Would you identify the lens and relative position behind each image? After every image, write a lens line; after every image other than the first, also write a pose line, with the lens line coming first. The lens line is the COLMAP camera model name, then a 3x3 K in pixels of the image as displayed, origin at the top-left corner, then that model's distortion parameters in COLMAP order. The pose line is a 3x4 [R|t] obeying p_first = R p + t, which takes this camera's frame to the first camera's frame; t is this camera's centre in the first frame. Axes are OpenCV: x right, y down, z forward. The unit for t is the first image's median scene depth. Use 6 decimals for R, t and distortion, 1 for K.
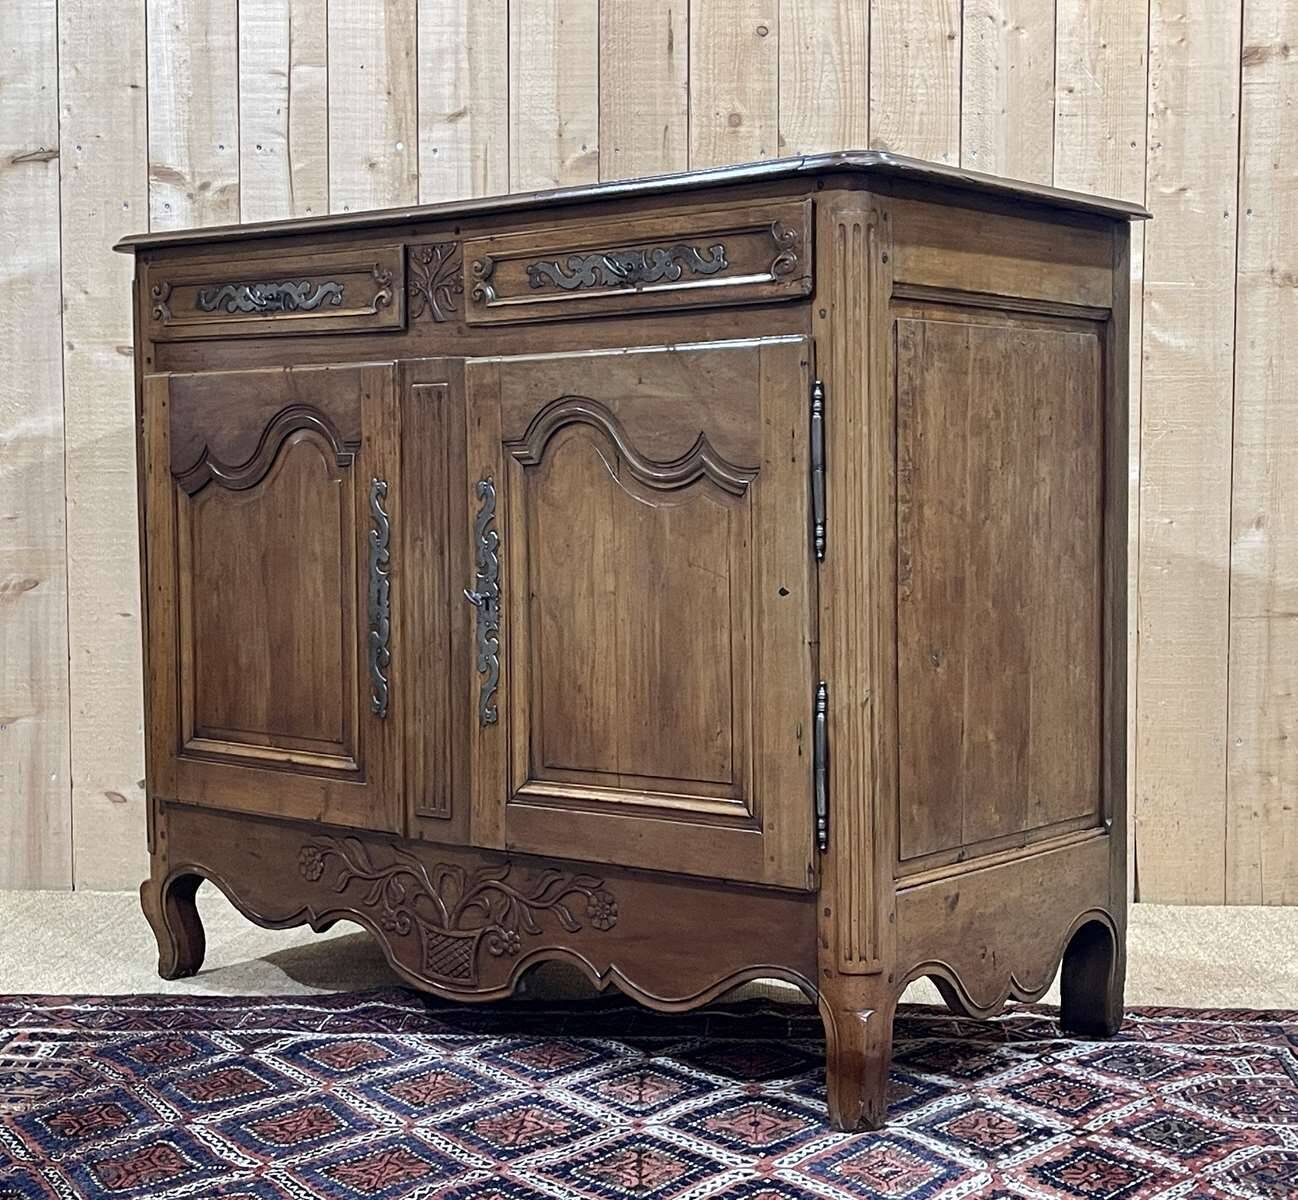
lens RADIAL K [[2142.1, 0, 696.7], [0, 2142.1, 616.0], [0, 0, 1]] dist [0.060060, -0.004478]
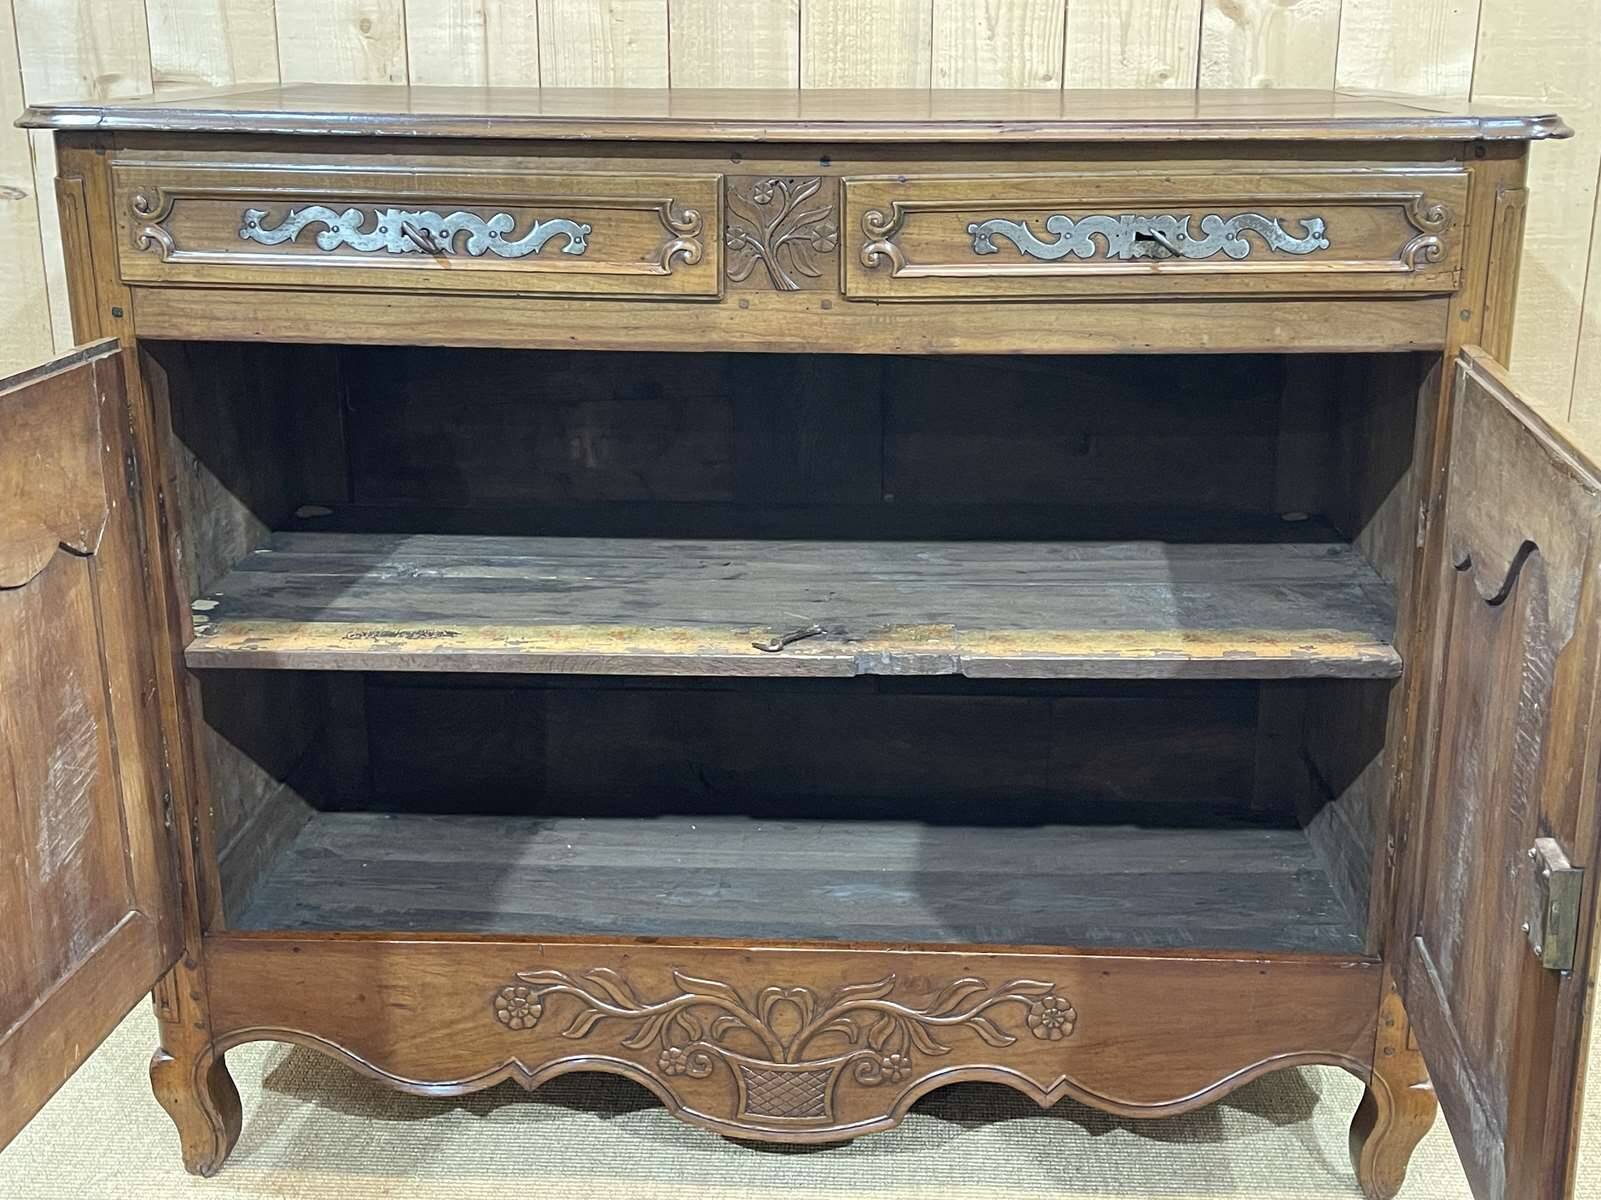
lens RADIAL K [[1847.8, 0, 795.3], [0, 1847.8, 584.8], [0, 0, 1]] dist [0.098274, -0.226839]
pose [[0.800184, -0.168598, 0.575569, -0.497691], [0.032951, 0.970584, 0.238497, -0.193906], [-0.598849, -0.171876, 0.782201, 0.525964]]
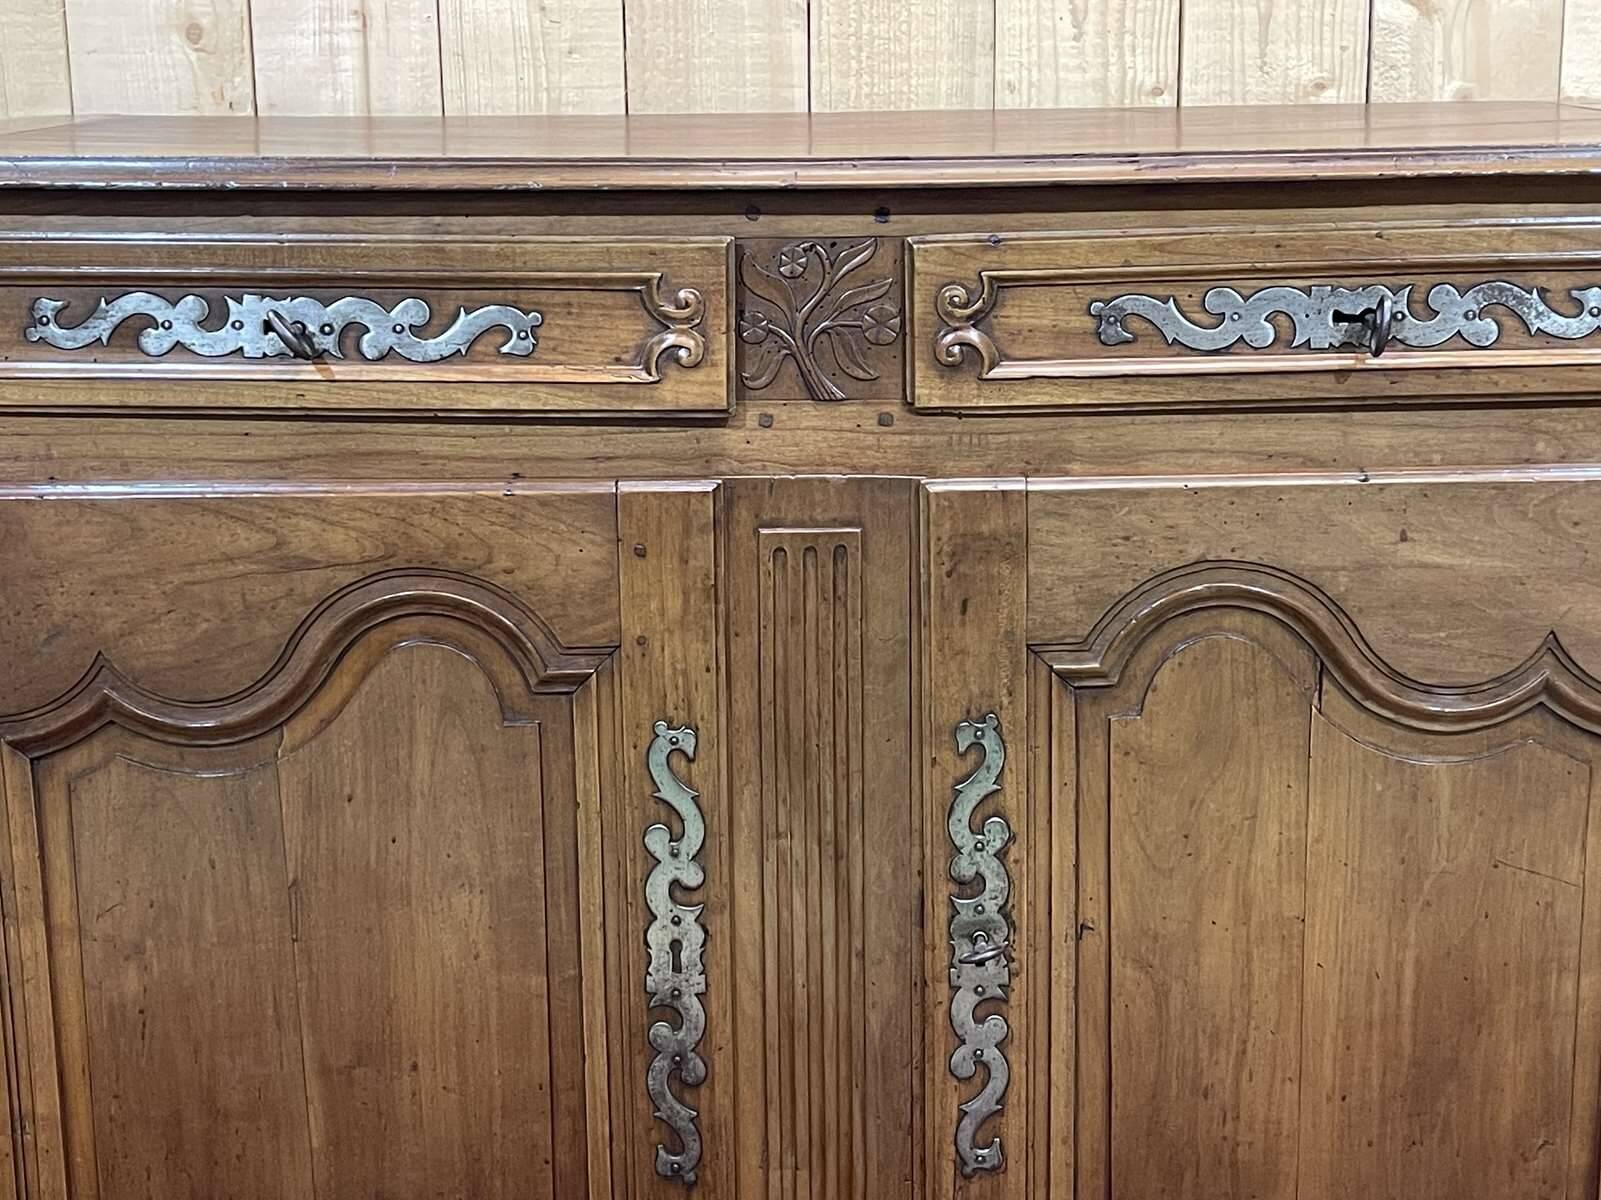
lens RADIAL K [[2460.0, 0, 800.5], [0, 2460.0, 600.0], [0, 0, 1]] dist [0.171200, -0.625107]
pose [[0.781689, -0.147135, 0.606065, -0.482425], [0.049010, 0.983260, 0.175495, -0.196694], [-0.621740, -0.107480, 0.775814, 0.588247]]
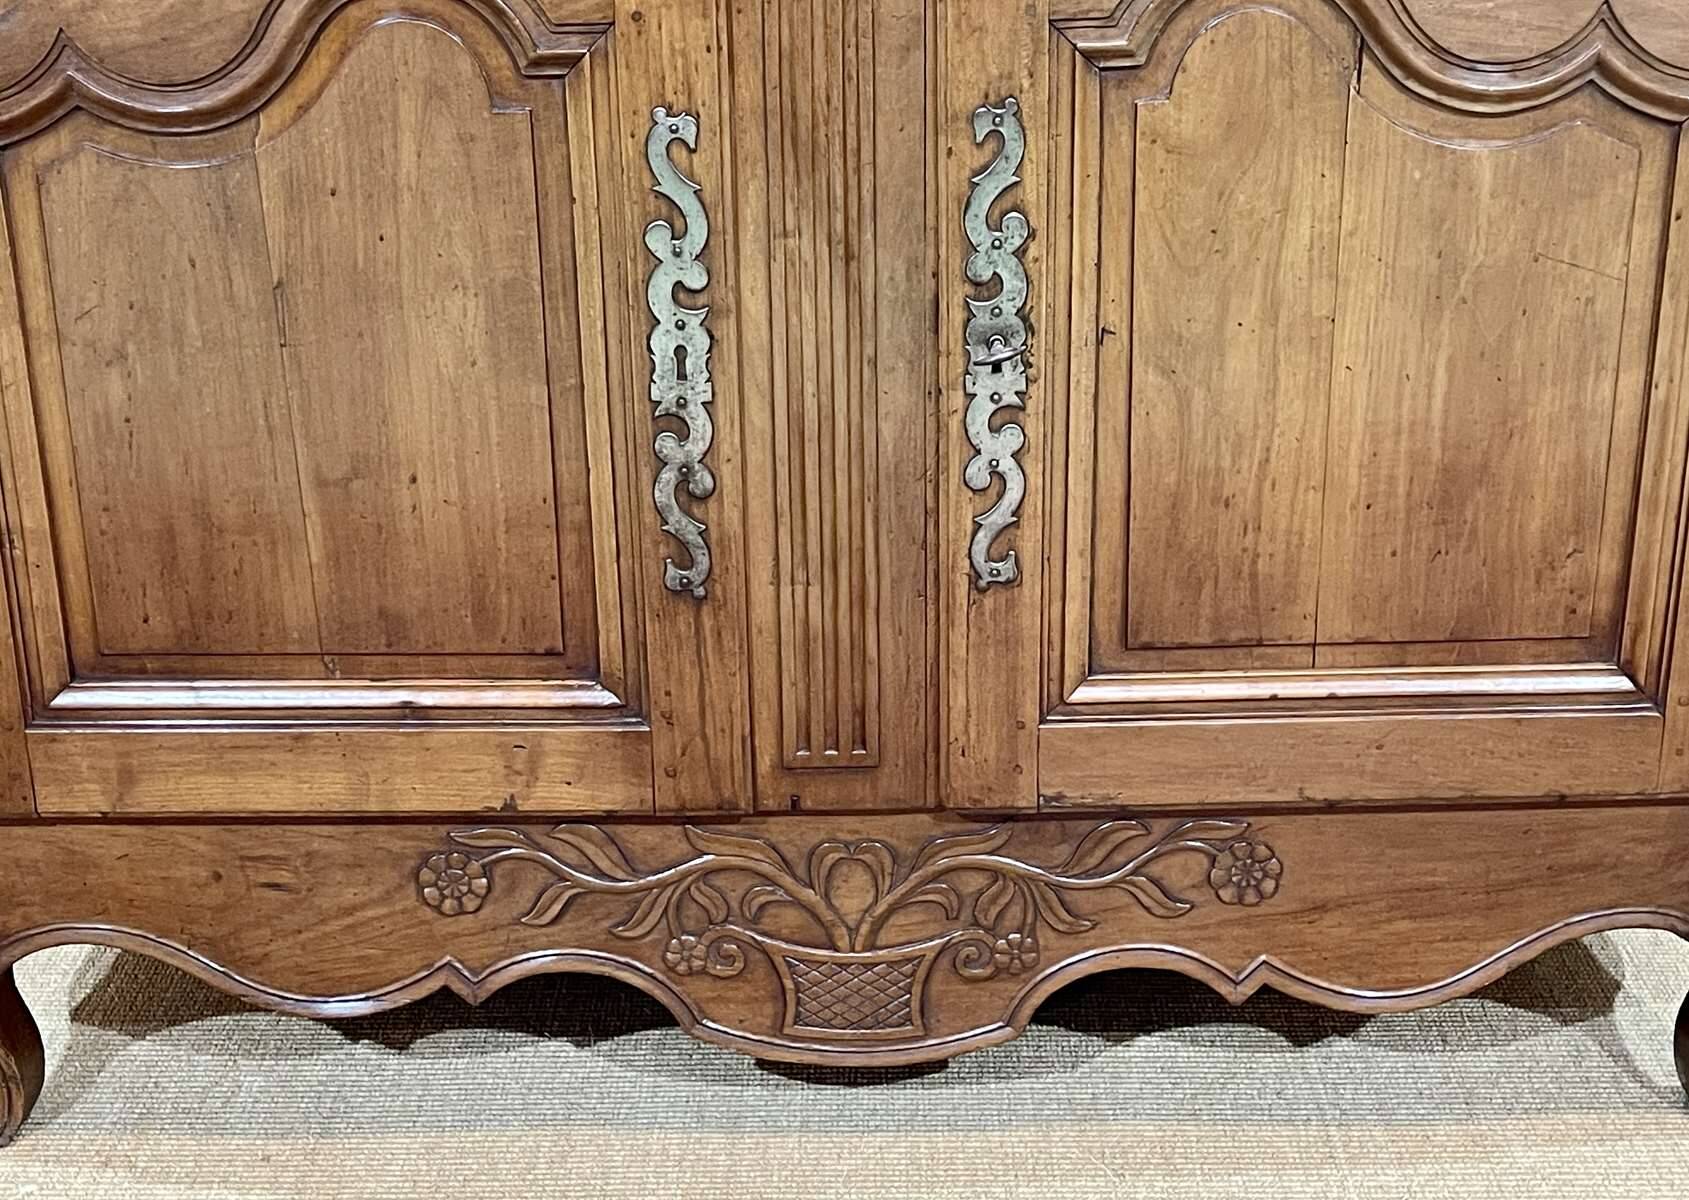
lens RADIAL K [[2602.7, 0, 846.8], [0, 2602.7, 642.4], [0, 0, 1]] dist [0.179585, -0.690434]
pose [[0.778251, -0.251783, 0.575266, -0.492494], [0.051375, 0.938555, 0.341285, -0.152950], [-0.625848, -0.236051, 0.743367, 0.569876]]
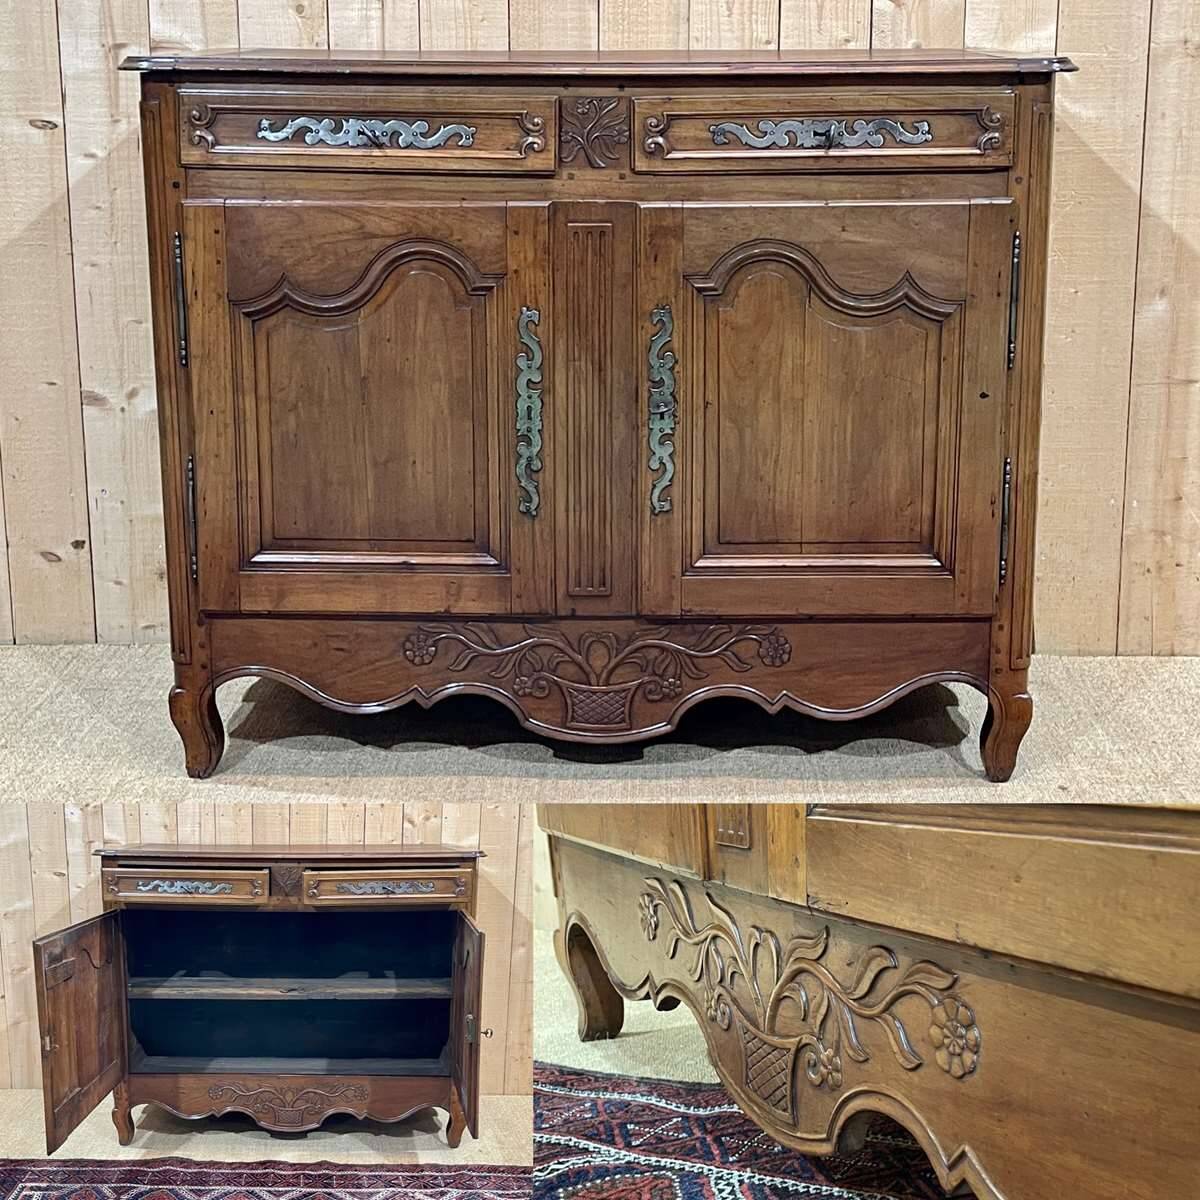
lens RADIAL K [[1876.3, 0, 597.8], [0, 1876.3, 413.6], [0, 0, 1]] dist [0.181370, -0.676810]
pose [[0.790589, -0.125044, 0.599443, -0.749925], [0.037786, 0.987025, 0.156058, -0.169079], [-0.611180, -0.100728, 0.785056, 0.221599]]
